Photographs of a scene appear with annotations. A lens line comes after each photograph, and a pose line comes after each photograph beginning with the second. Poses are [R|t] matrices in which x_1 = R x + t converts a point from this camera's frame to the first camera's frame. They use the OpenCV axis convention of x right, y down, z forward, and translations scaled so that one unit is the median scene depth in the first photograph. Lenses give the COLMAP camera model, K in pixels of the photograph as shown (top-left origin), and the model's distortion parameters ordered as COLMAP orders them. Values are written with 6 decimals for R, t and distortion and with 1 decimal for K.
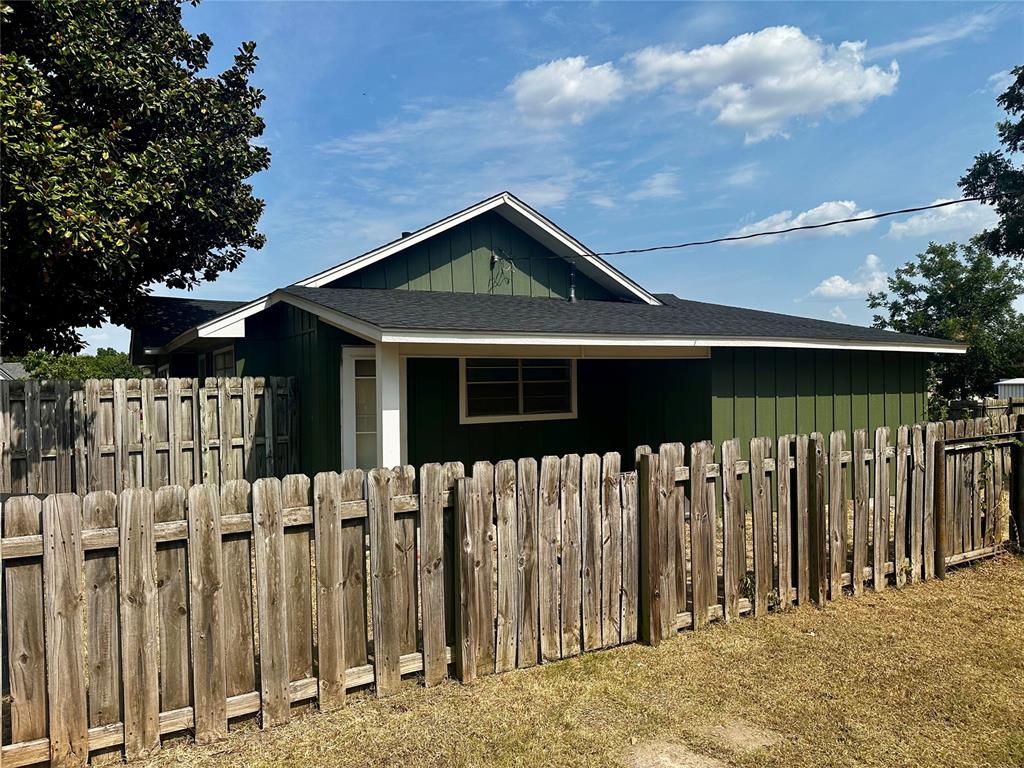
lens RADIAL K [[717.1, 0, 510.8], [0, 717.1, 388.4], [0, 0, 1]] dist [0.048759, -0.056793]
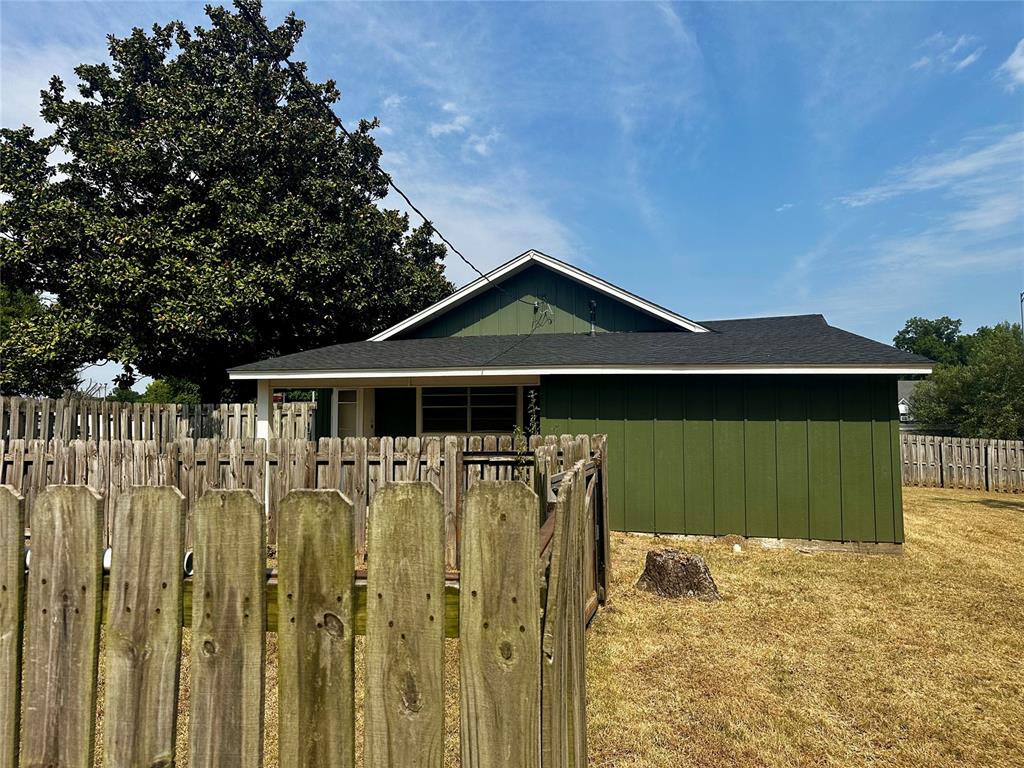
lens RADIAL K [[717.1, 0, 509.4], [0, 717.1, 377.7], [0, 0, 1]] dist [0.048759, -0.056793]
pose [[0.768540, -0.025015, -0.639313, 1.366247], [-0.013274, 0.998397, -0.055023, 0.013774], [0.639664, 0.050773, 0.766976, 0.125773]]
